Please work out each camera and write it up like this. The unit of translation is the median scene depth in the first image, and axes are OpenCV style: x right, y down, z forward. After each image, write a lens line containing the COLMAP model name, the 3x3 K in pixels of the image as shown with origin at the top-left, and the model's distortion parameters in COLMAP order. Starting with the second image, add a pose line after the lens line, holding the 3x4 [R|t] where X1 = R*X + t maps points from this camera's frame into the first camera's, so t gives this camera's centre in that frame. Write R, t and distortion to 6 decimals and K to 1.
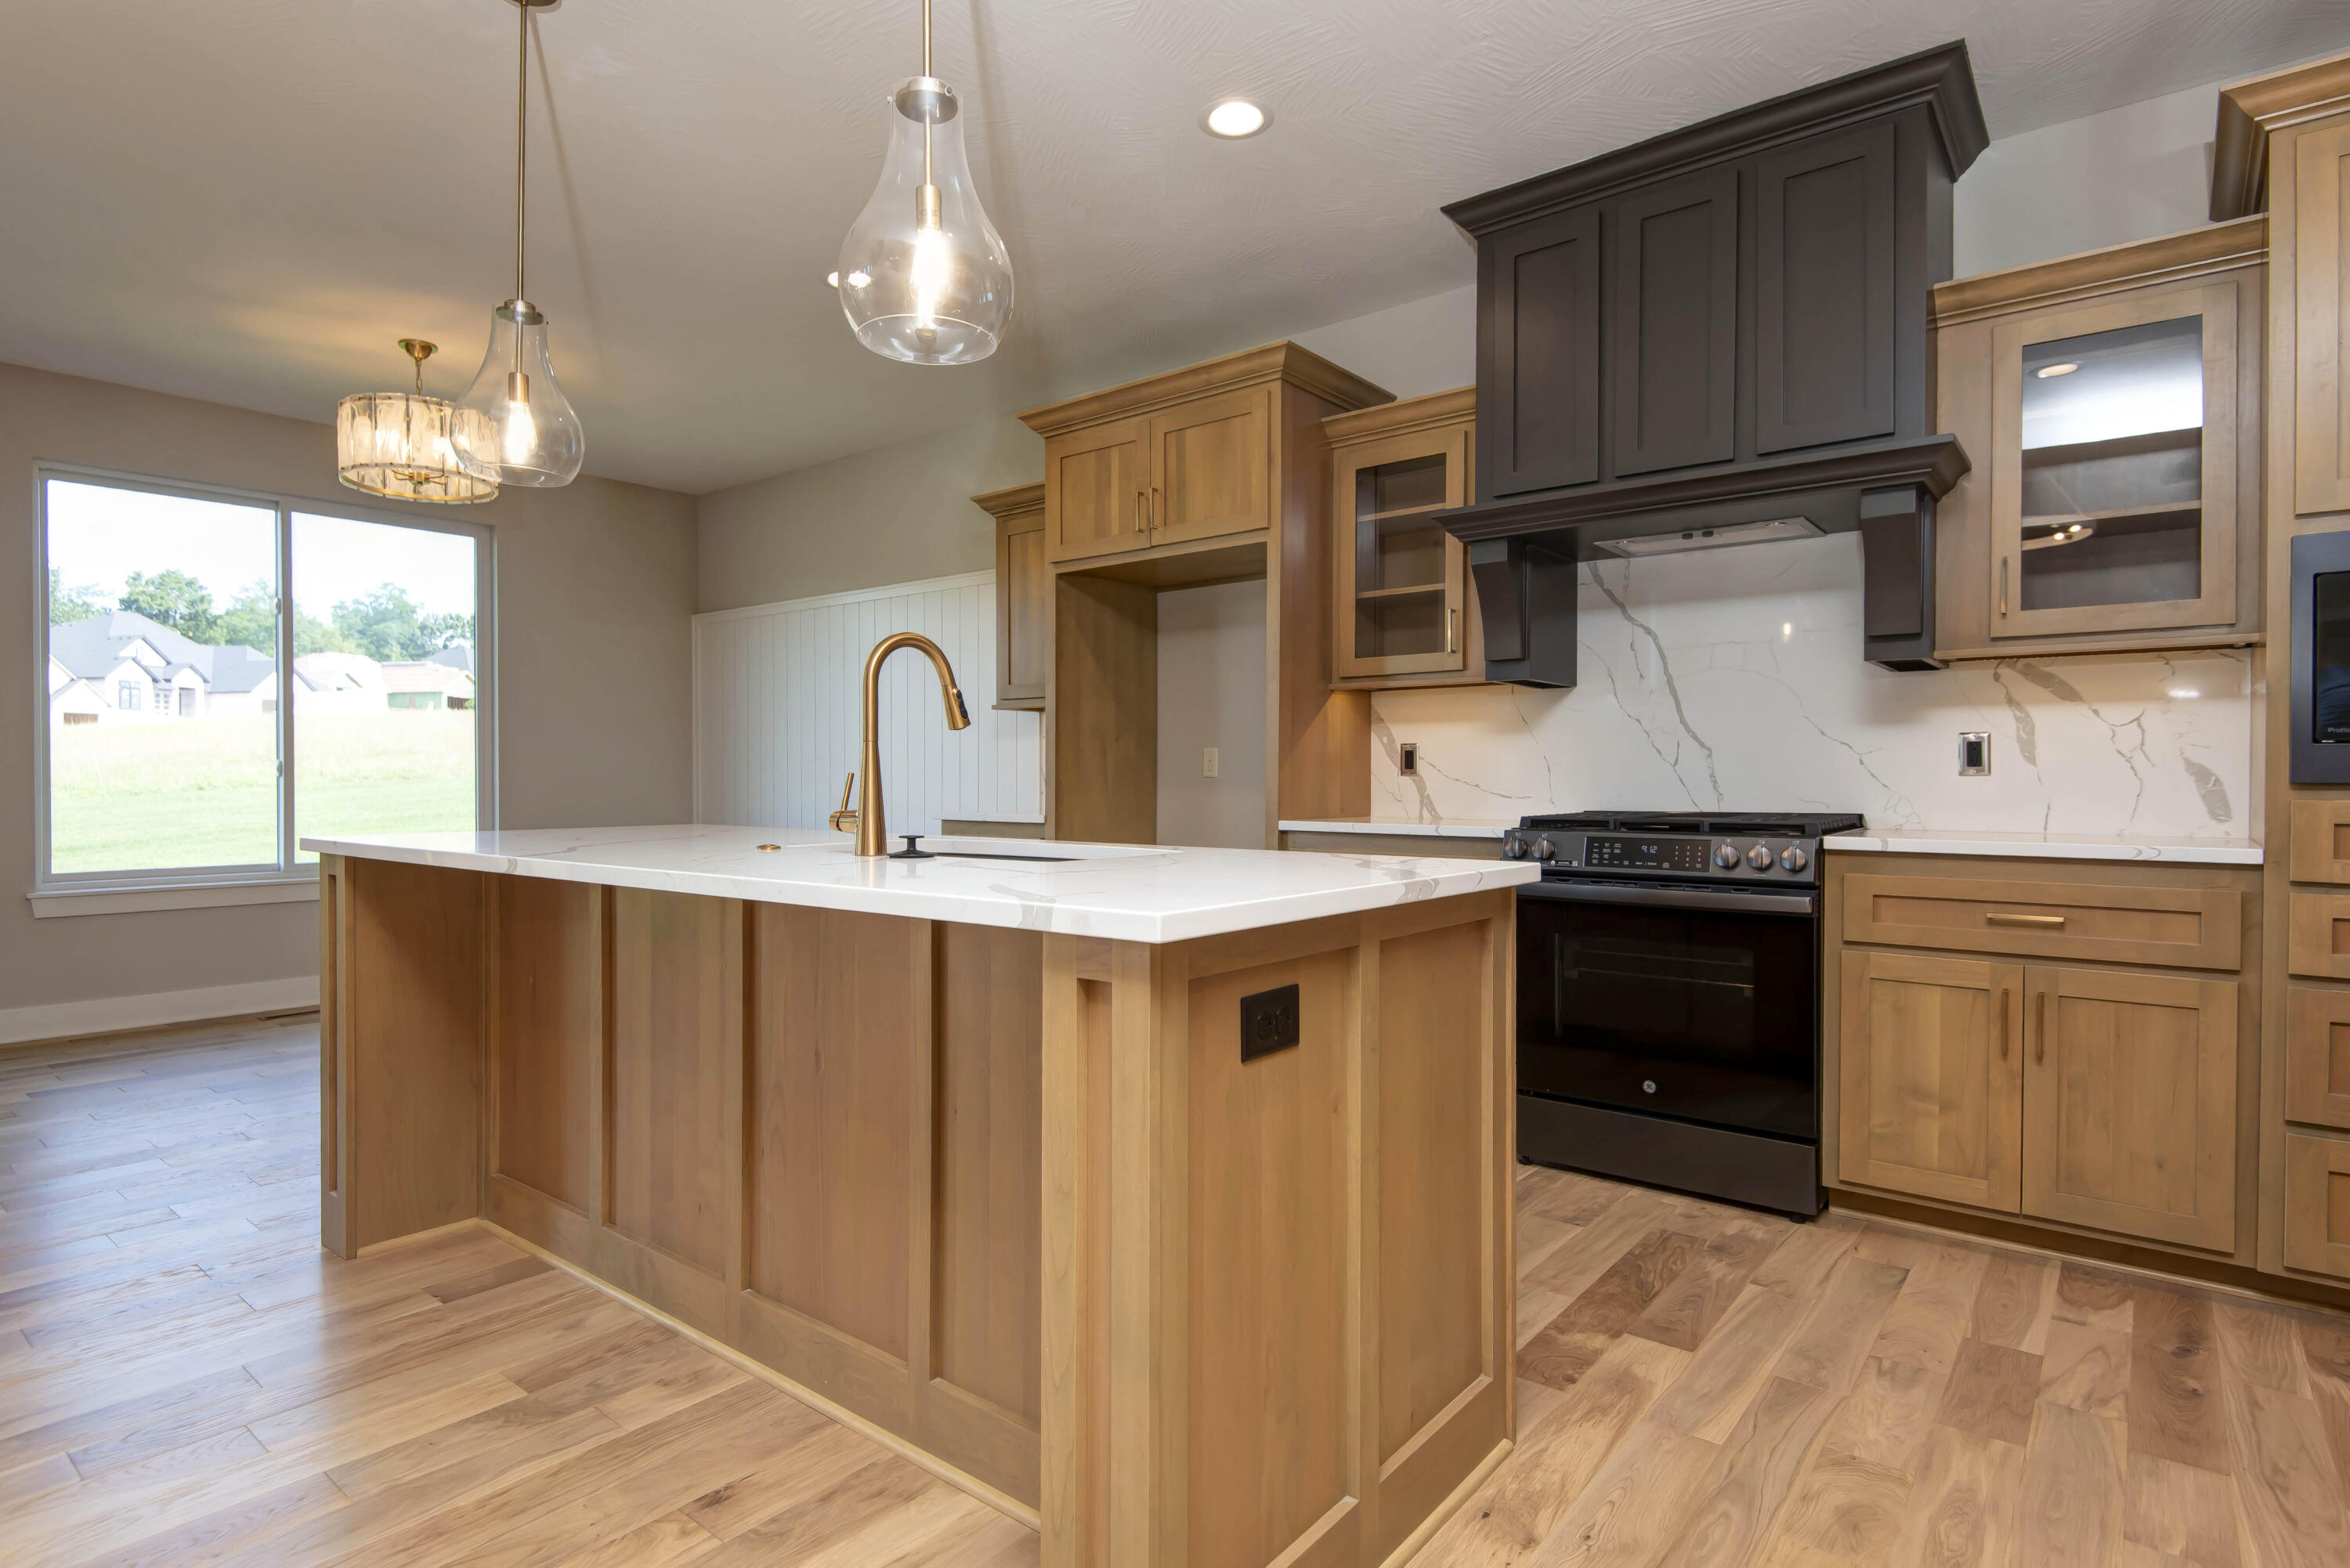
lens RADIAL K [[1221.5, 0, 1182.6], [0, 1221.5, 798.1], [0, 0, 1]] dist [0.001106, -0.001237]
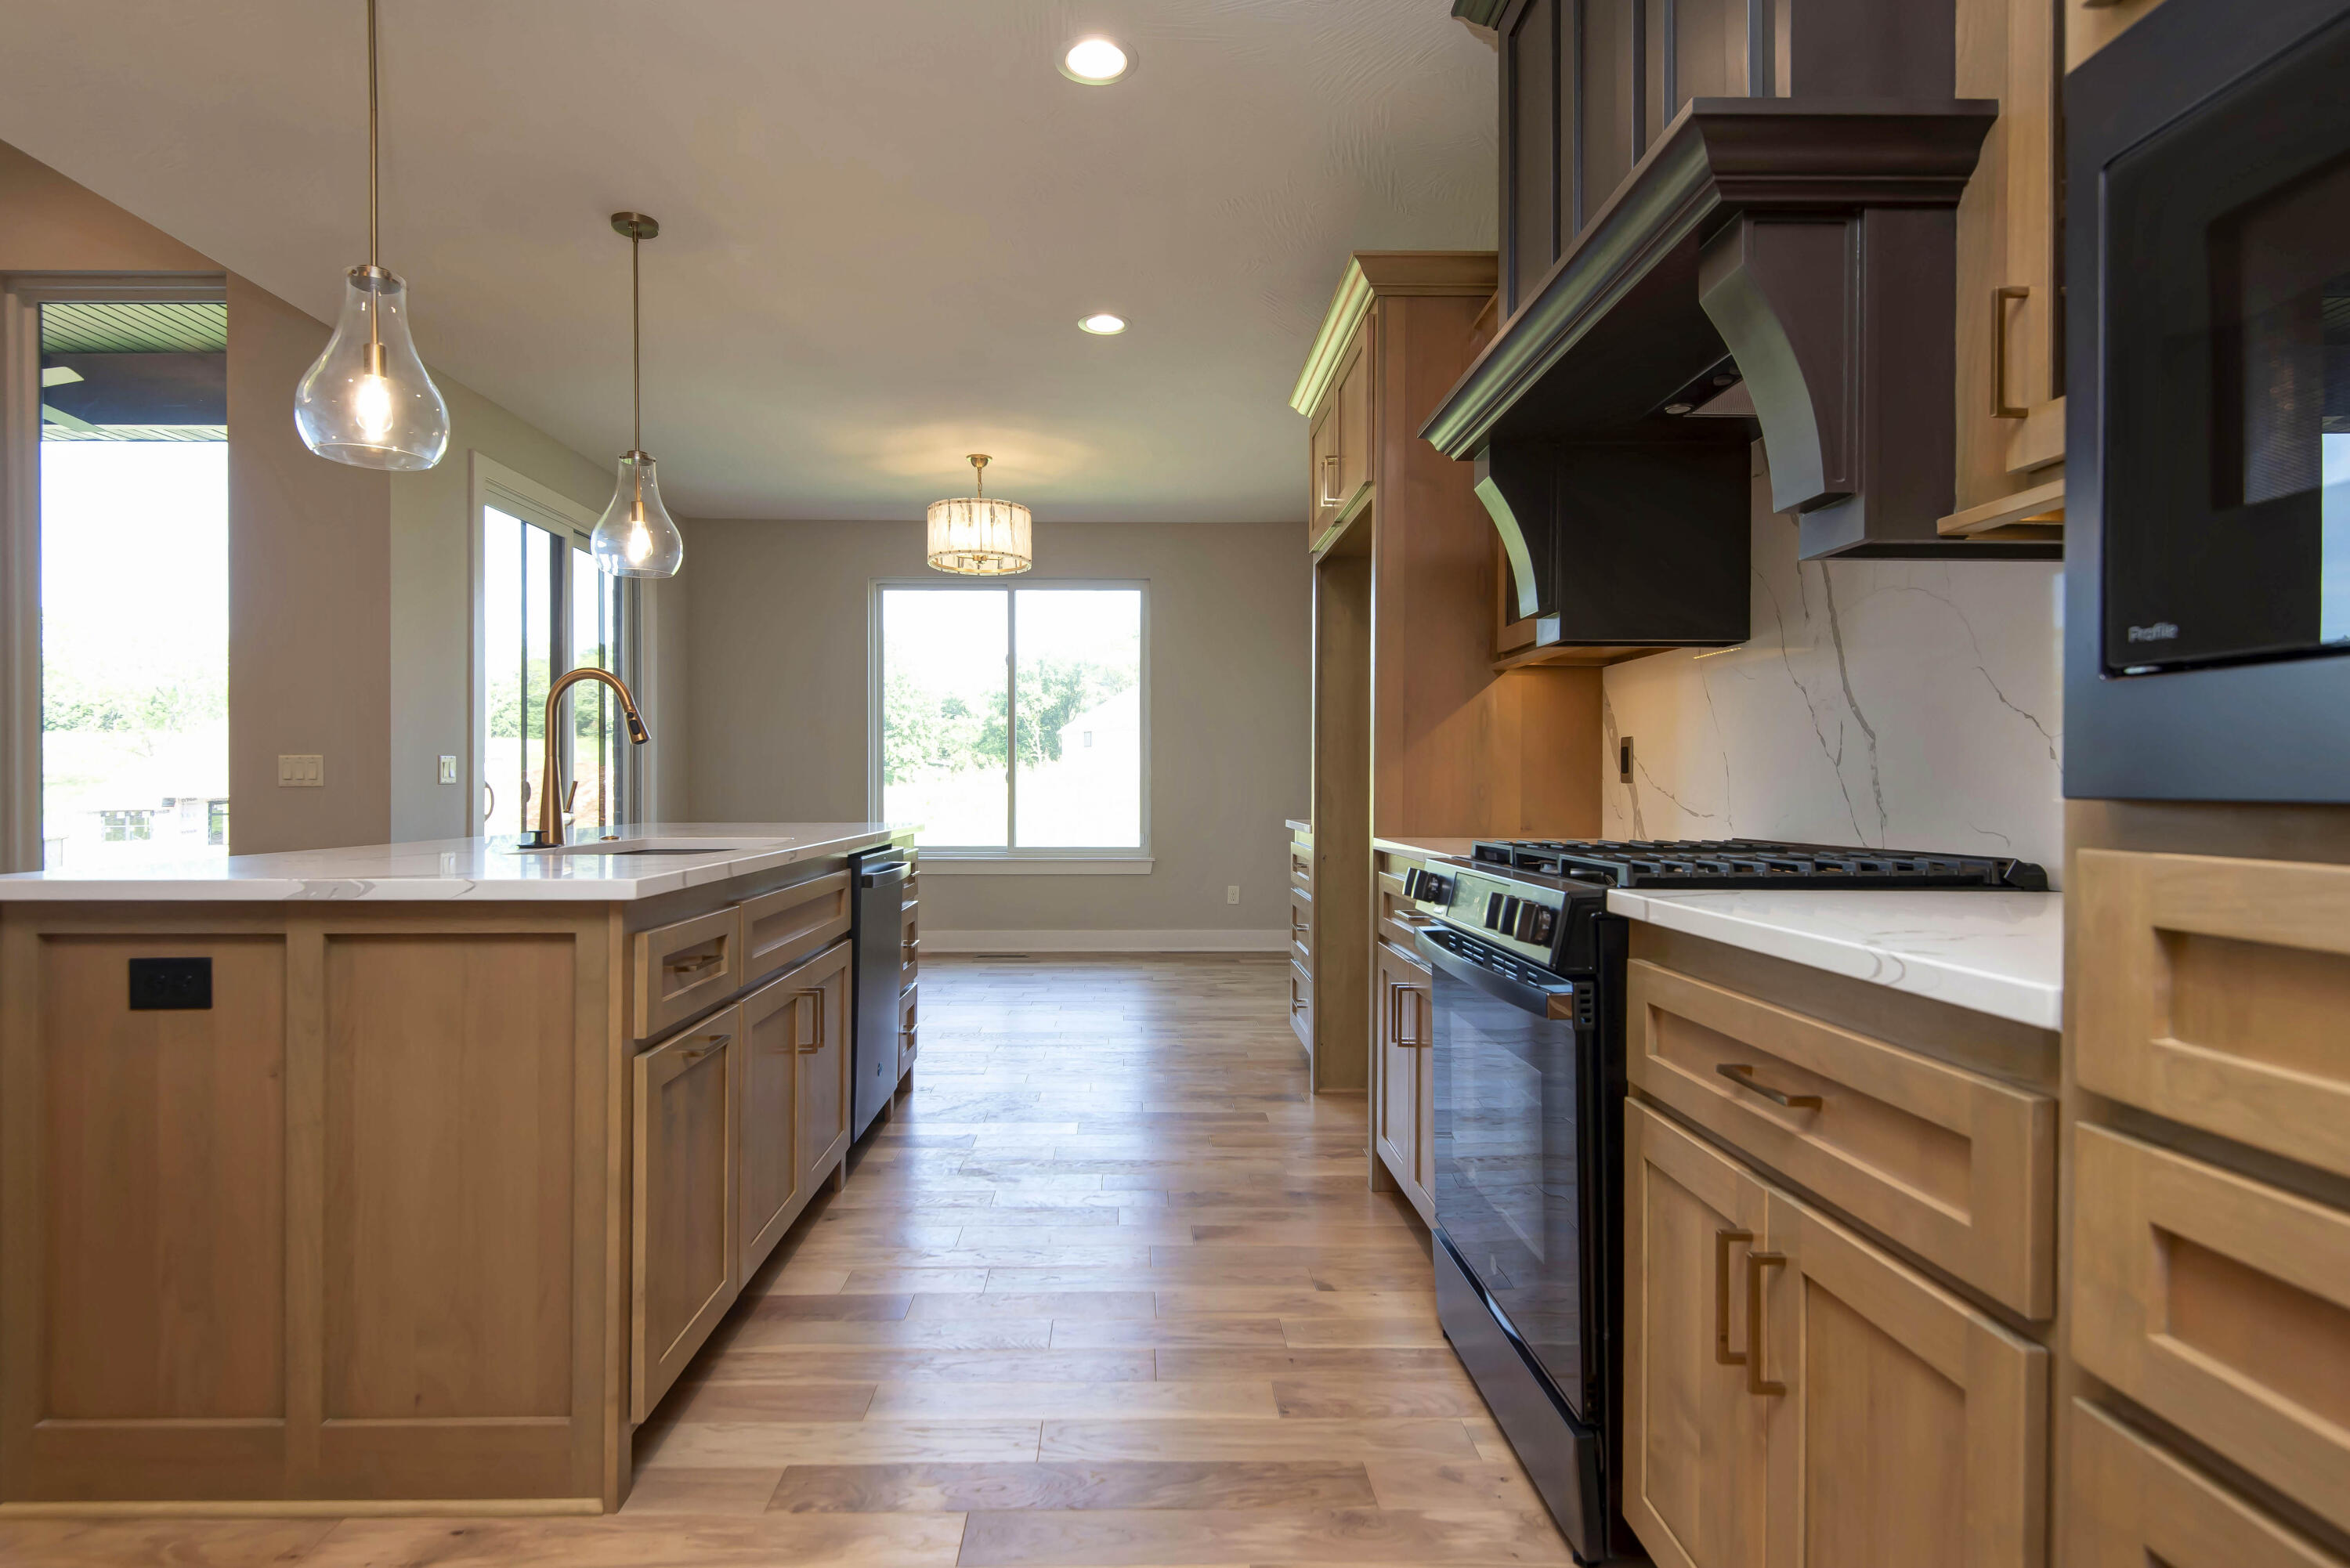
lens RADIAL K [[1233.8, 0, 1175.0], [0, 1233.8, 784.0], [0, 0, 1]] dist [0.005420, 0.000134]
pose [[0.635612, 0.001231, -0.772008, 0.770034], [-0.012731, 0.999879, -0.008888, -0.009184], [0.771904, 0.015477, 0.635551, 0.445978]]
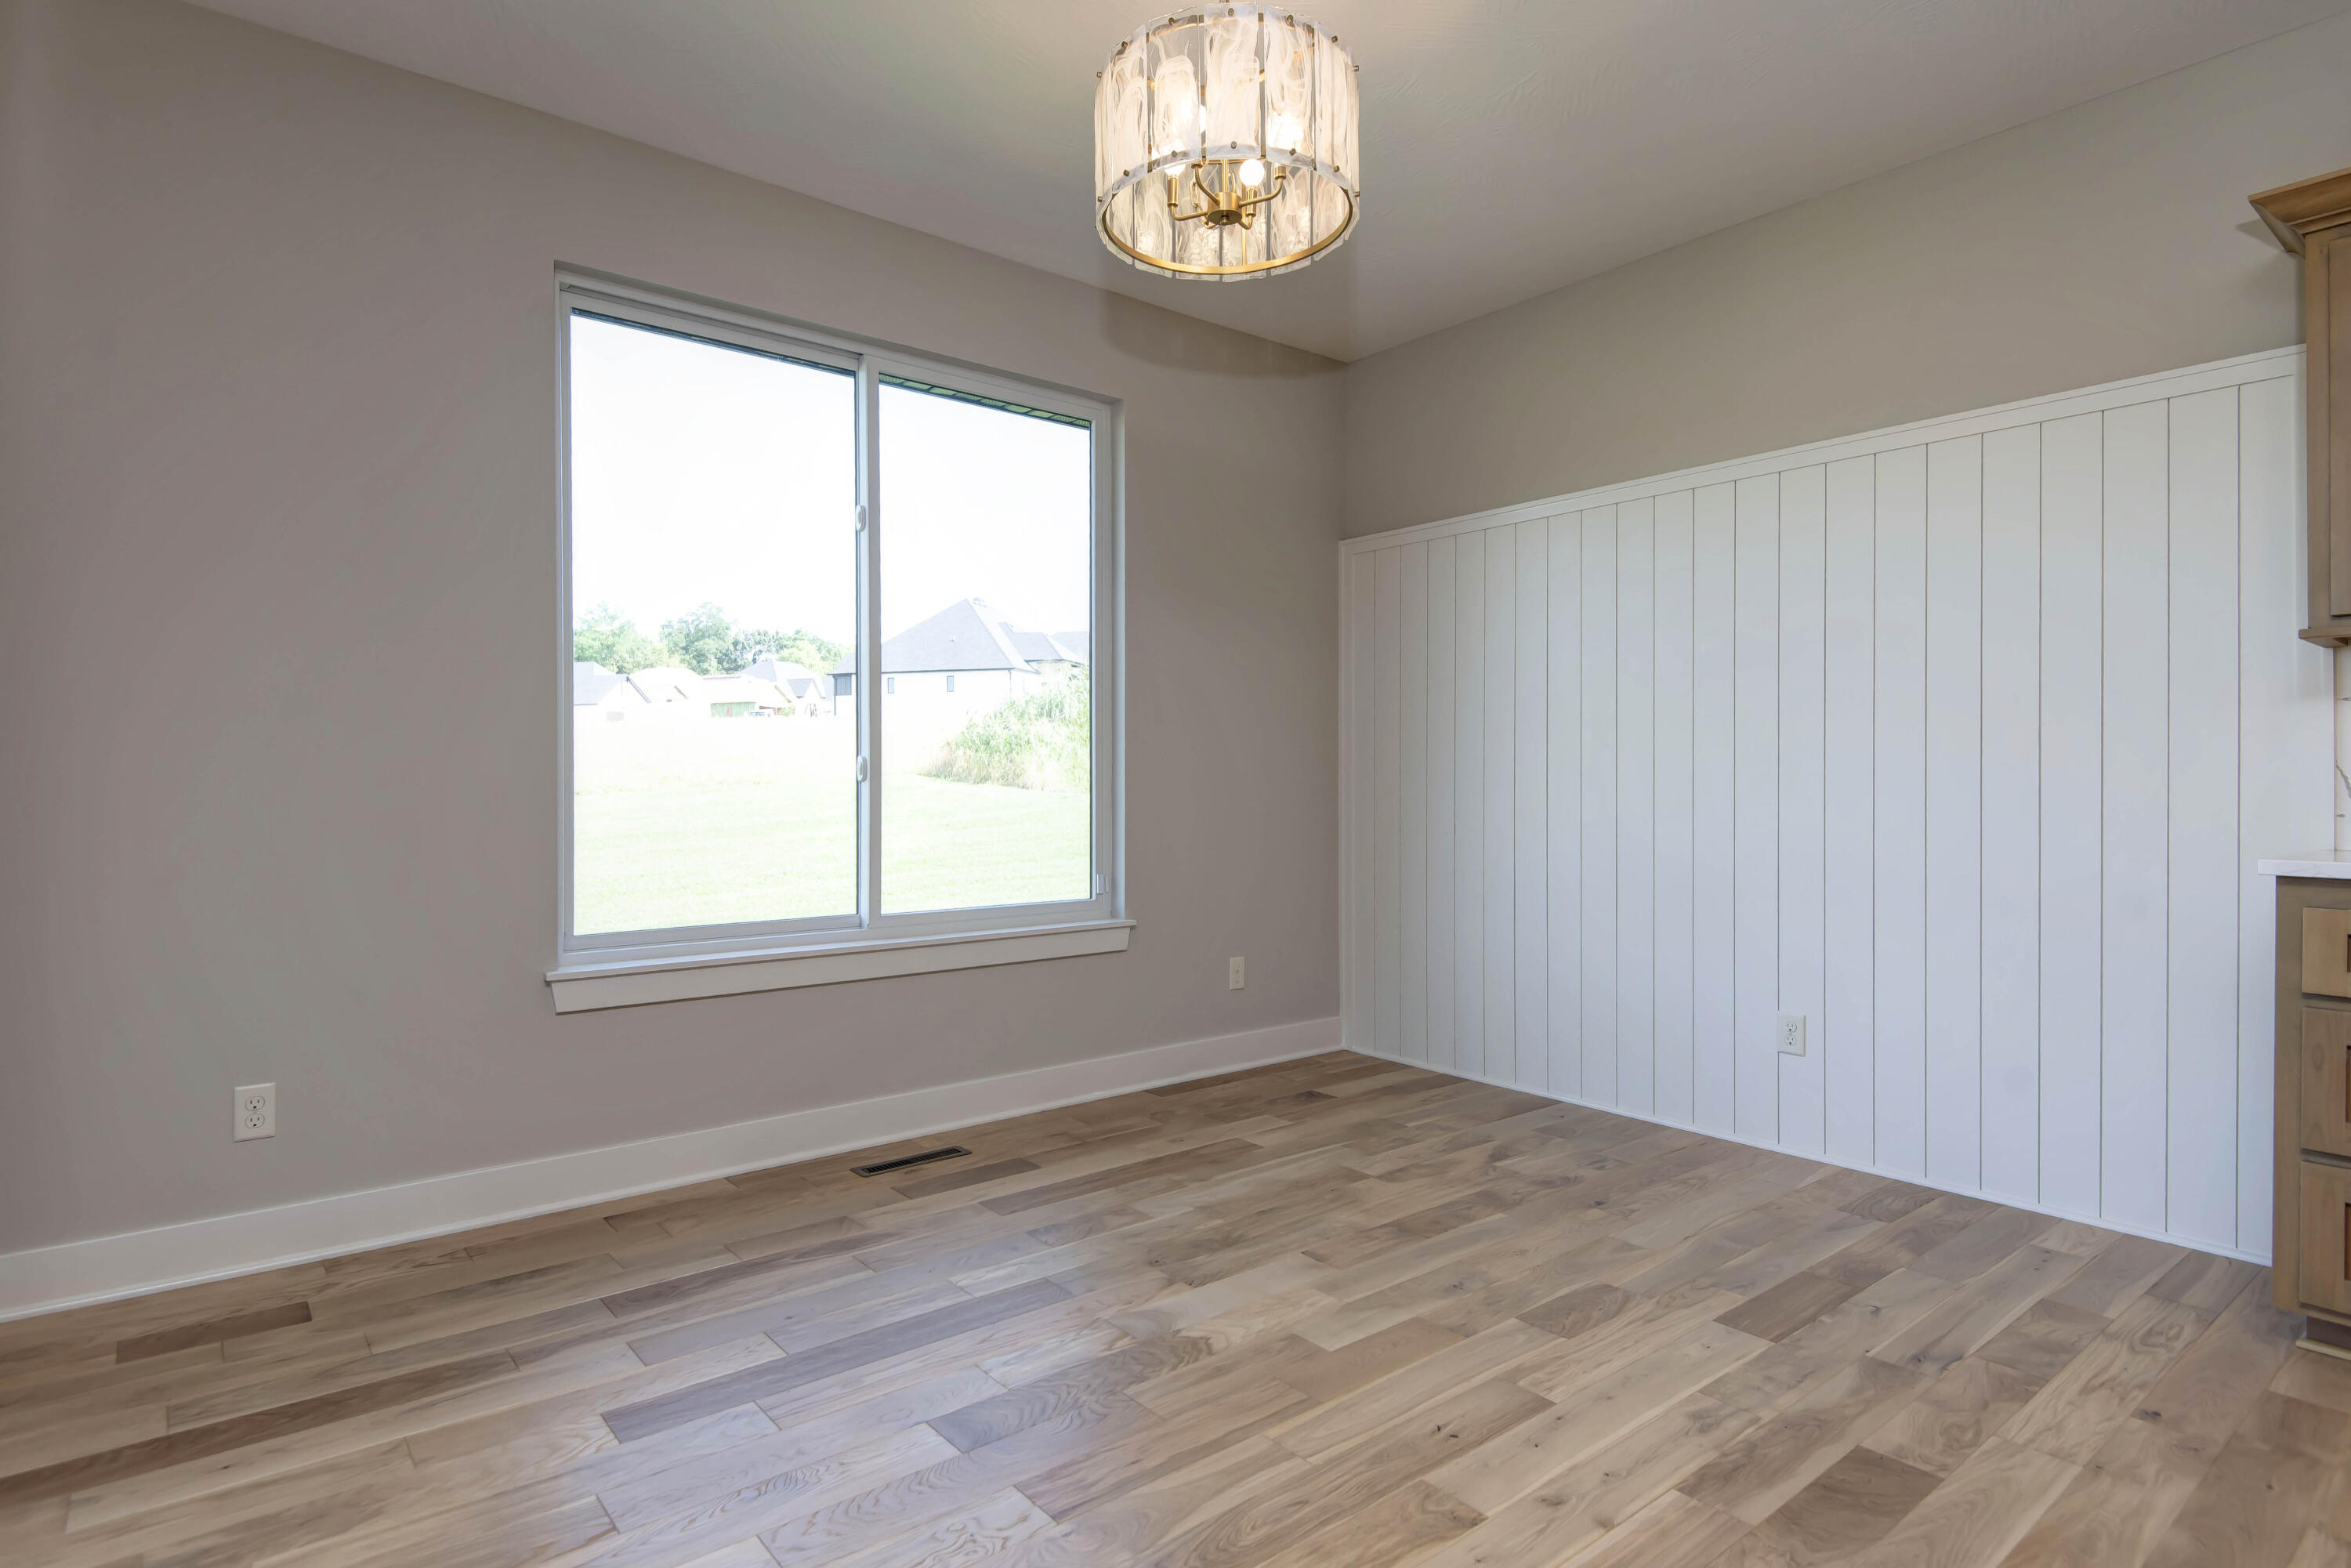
lens RADIAL K [[1234.4, 0, 1175.5], [0, 1234.4, 784.0], [0, 0, 1]] dist [0.005420, 0.000134]
pose [[0.978266, -0.000320, -0.207354, -0.716706], [-0.002705, 0.999894, -0.014303, -0.010713], [0.207336, 0.014553, 0.978161, 0.644361]]
